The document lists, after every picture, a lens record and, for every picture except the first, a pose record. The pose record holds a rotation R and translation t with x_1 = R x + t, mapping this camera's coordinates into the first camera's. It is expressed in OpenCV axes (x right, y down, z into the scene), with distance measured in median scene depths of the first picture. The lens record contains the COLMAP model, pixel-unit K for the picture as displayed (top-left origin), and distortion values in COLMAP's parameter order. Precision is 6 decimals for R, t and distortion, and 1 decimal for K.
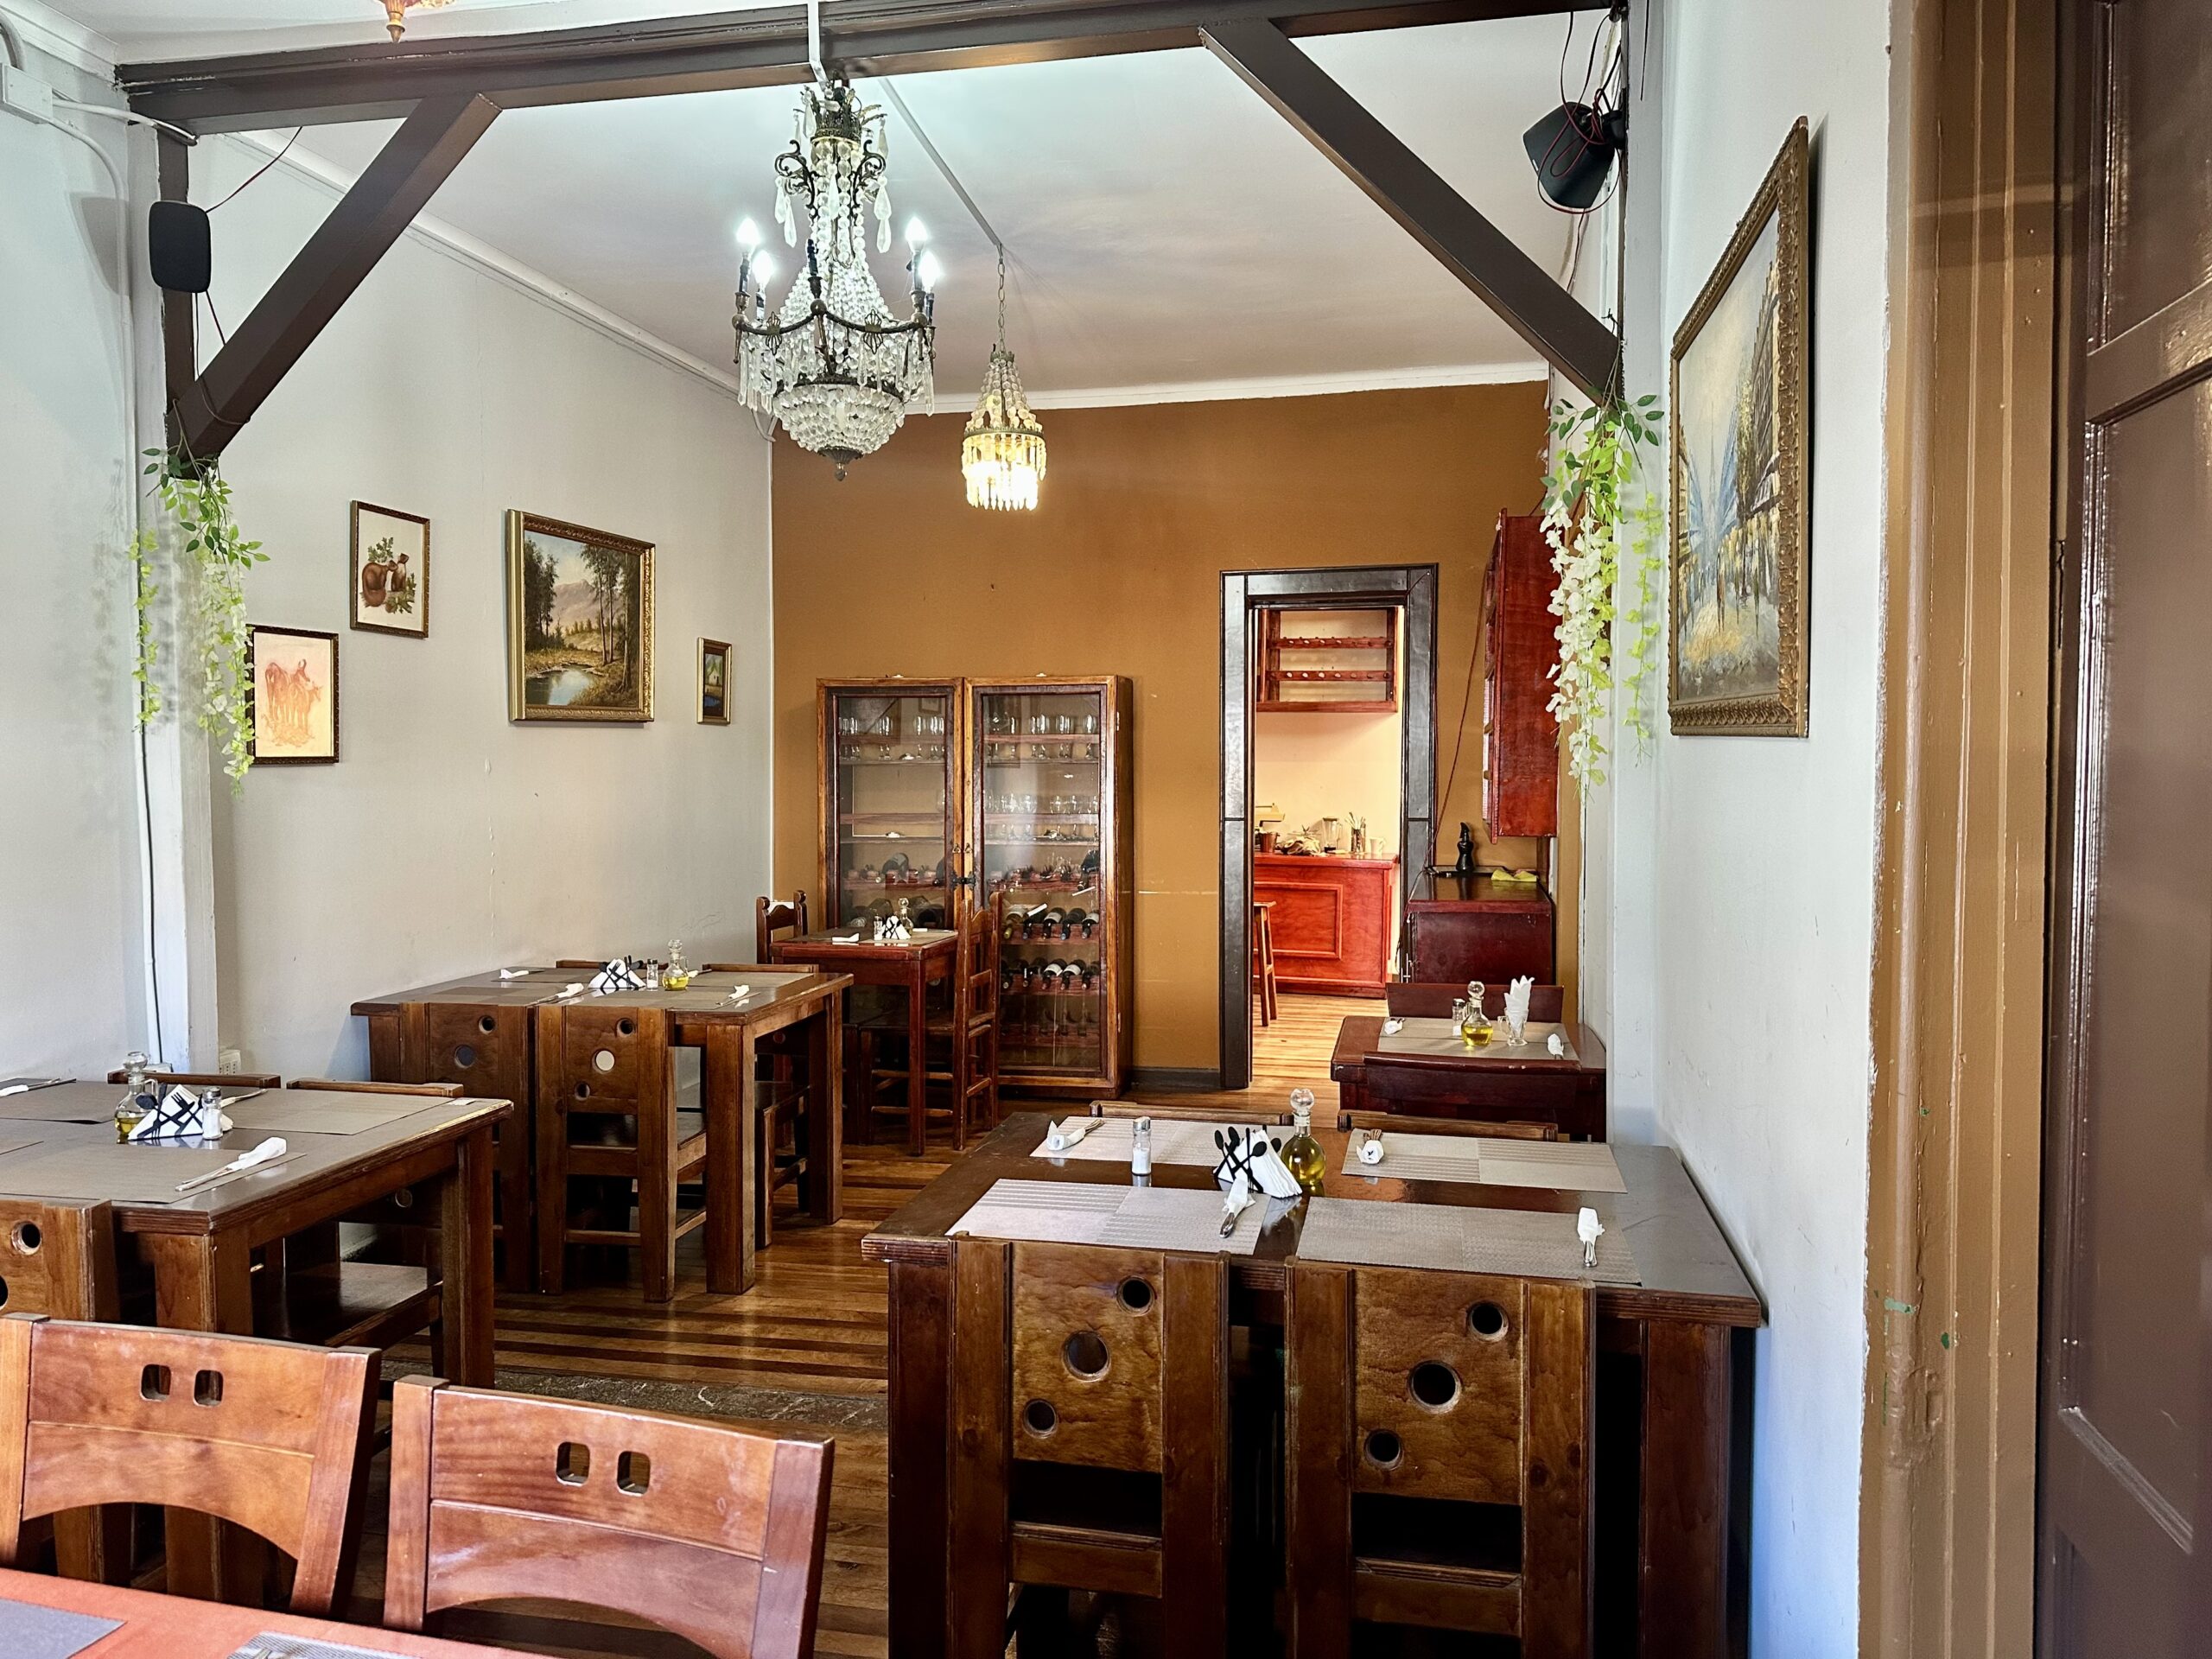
lens RADIAL K [[1540.1, 0, 1108.3], [0, 1540.1, 810.6], [0, 0, 1]] dist [0.091438, -0.122920]
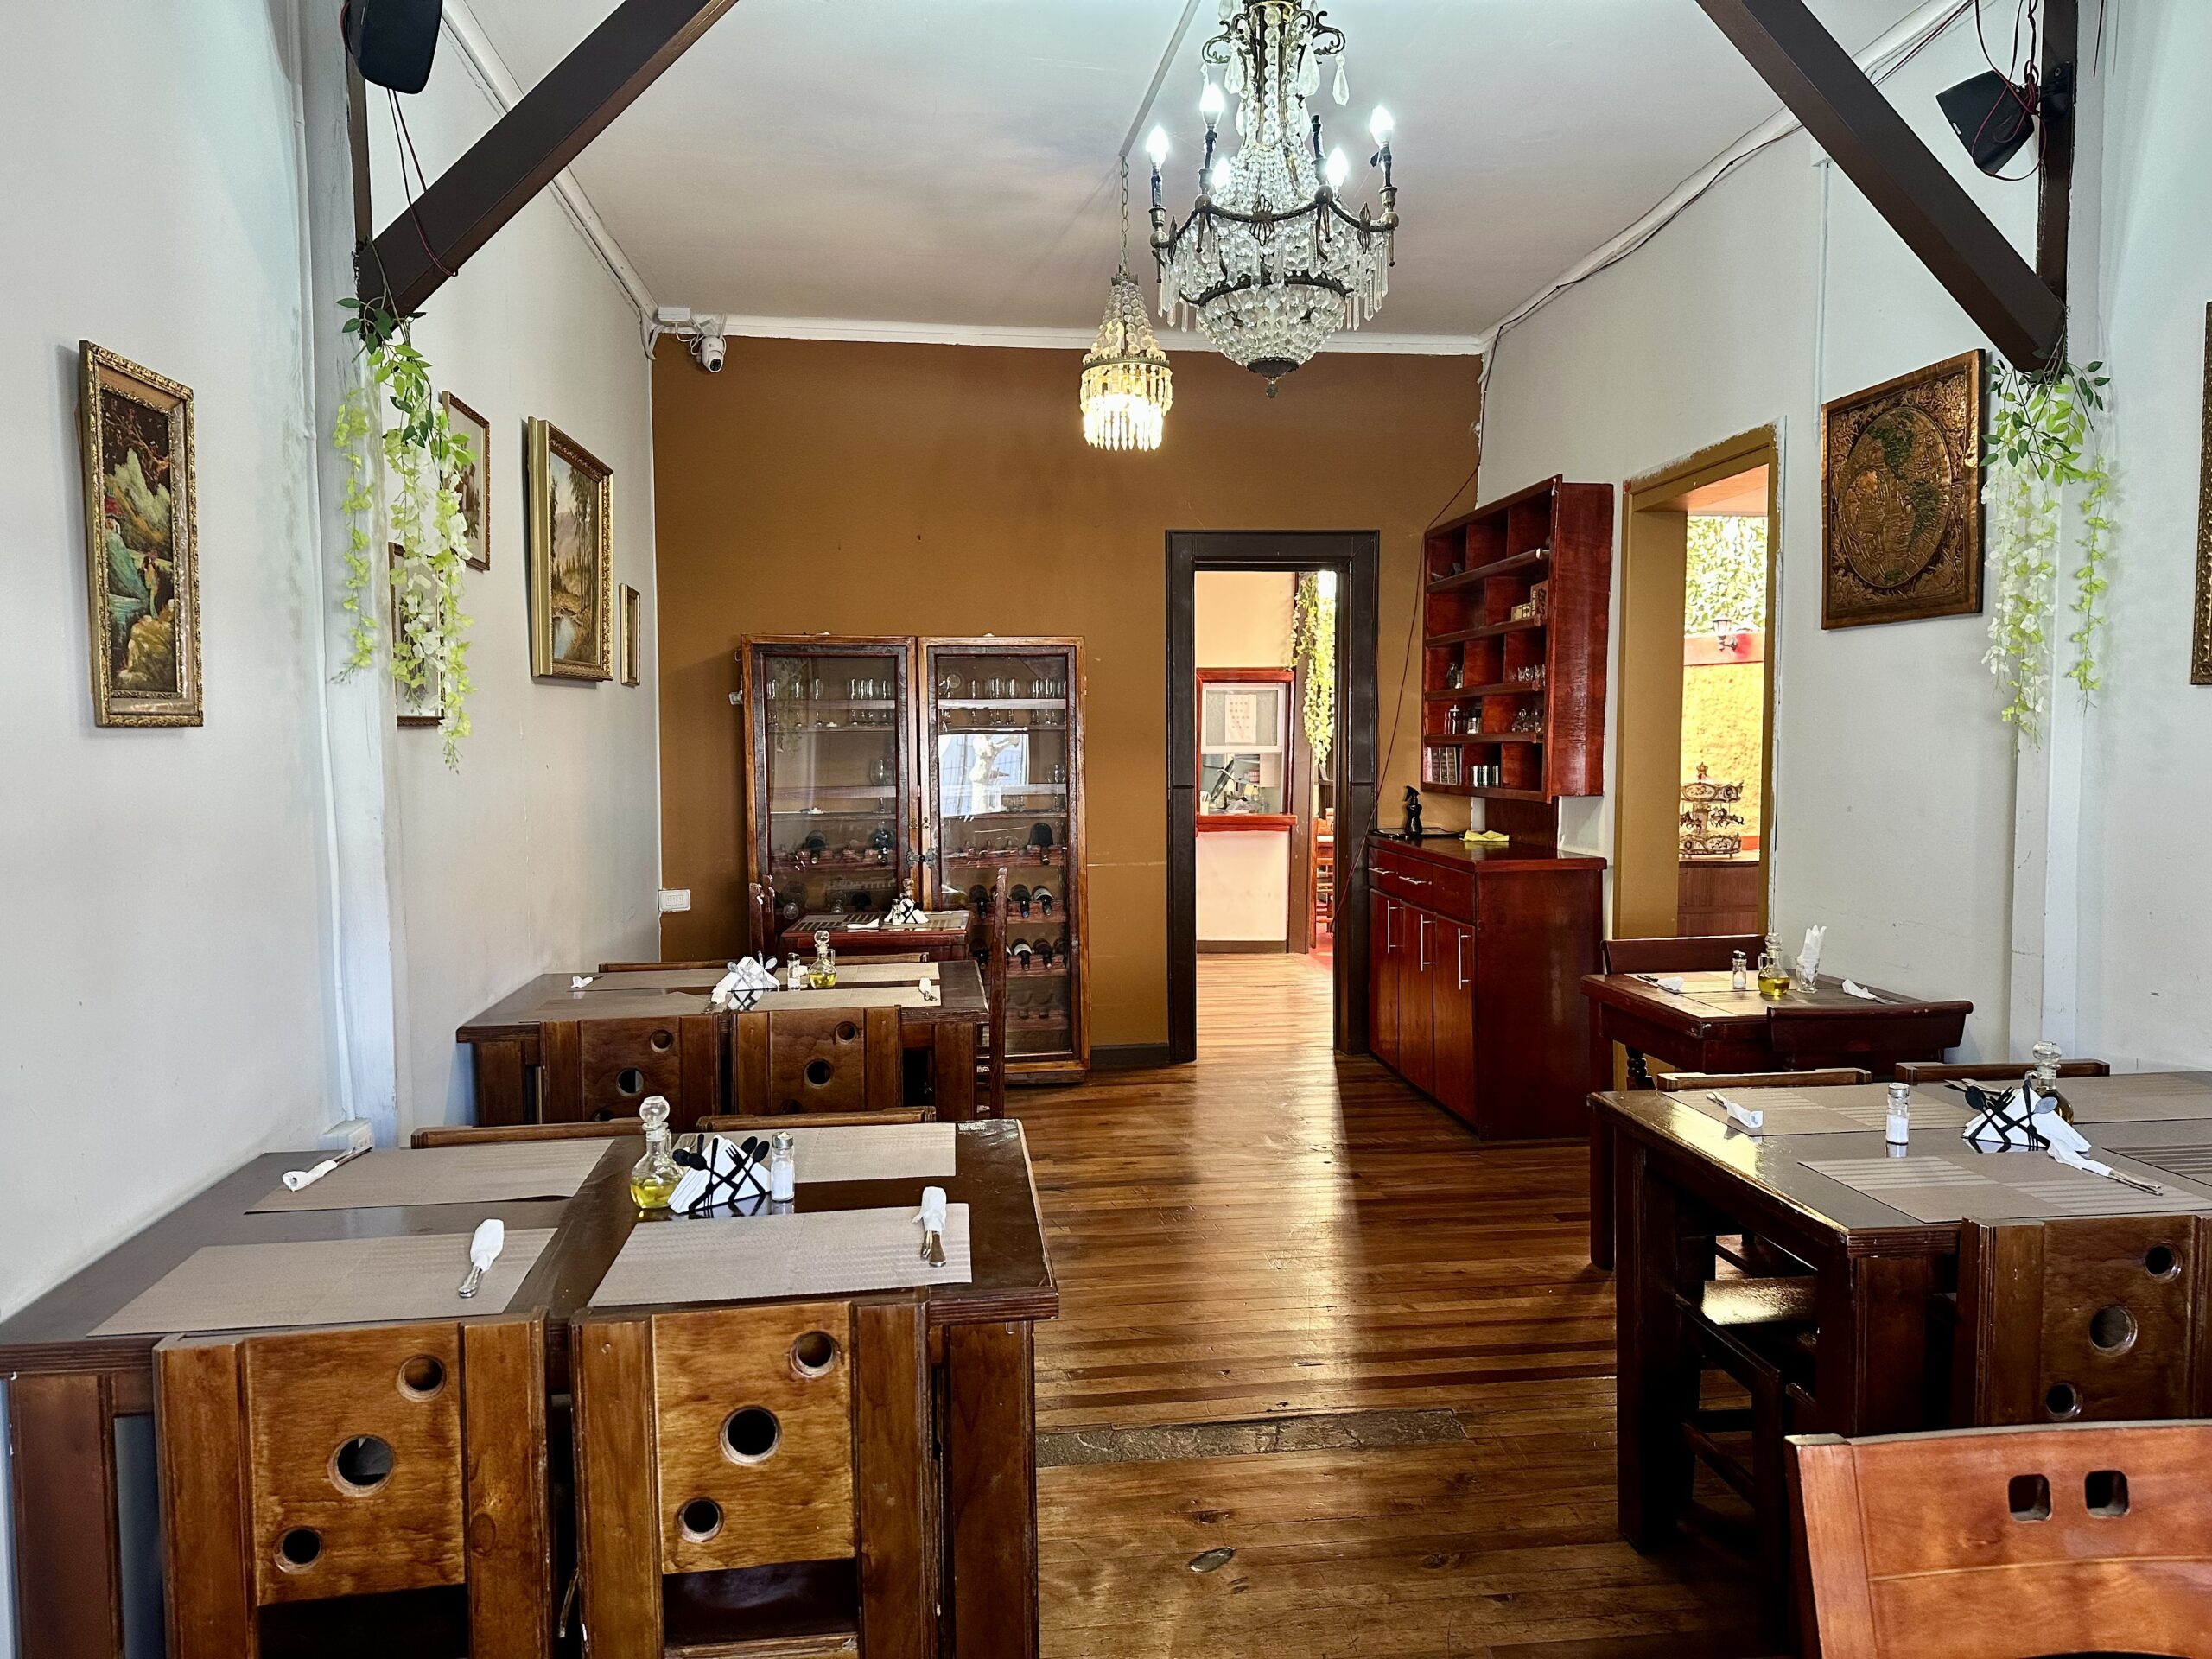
lens RADIAL K [[1545.1, 0, 1106.0], [0, 1545.1, 829.5], [0, 0, 1]] dist [0.038081, -0.035660]
pose [[0.945852, -0.025298, 0.323610, -0.537187], [0.016142, 0.999391, 0.030948, 0.004007], [-0.324195, -0.024049, 0.945684, 0.184488]]
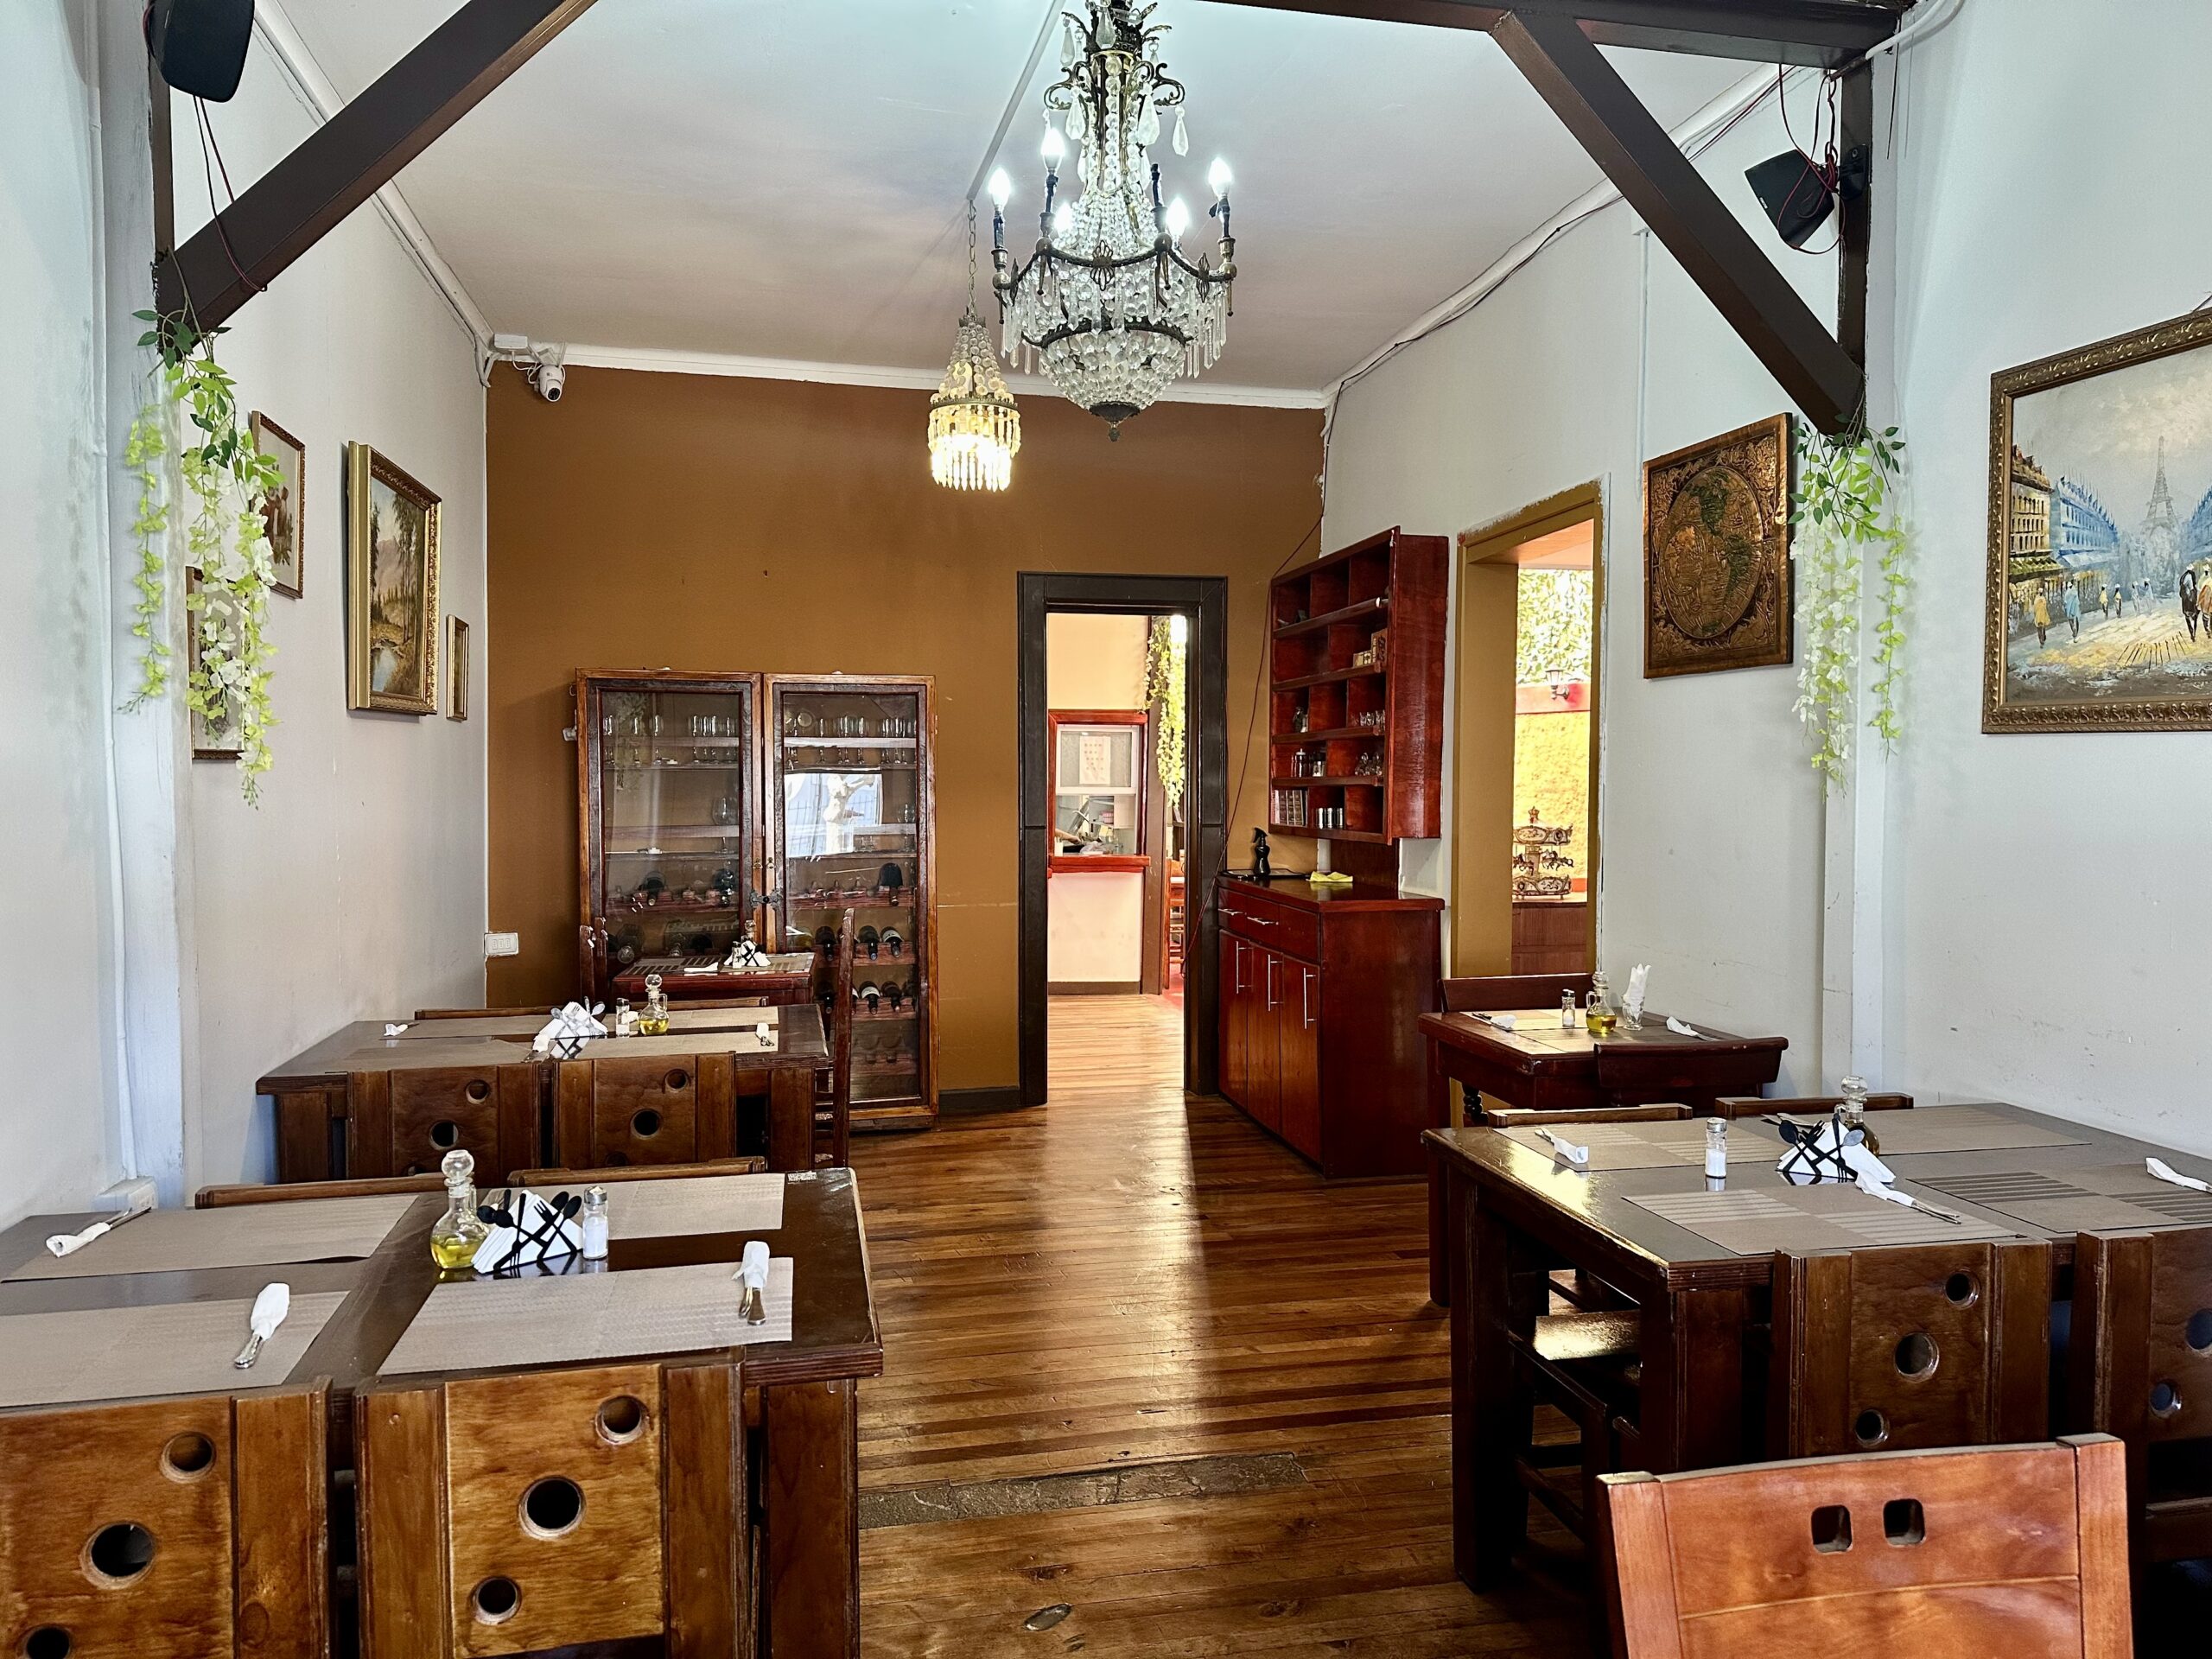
lens RADIAL K [[1542.8, 0, 1099.7], [0, 1542.8, 826.1], [0, 0, 1]] dist [0.048751, -0.051007]
pose [[0.914016, -0.012132, 0.405496, -0.525767], [0.011929, 0.999924, 0.003026, 0.005181], [-0.405502, 0.002072, 0.914092, 0.187718]]
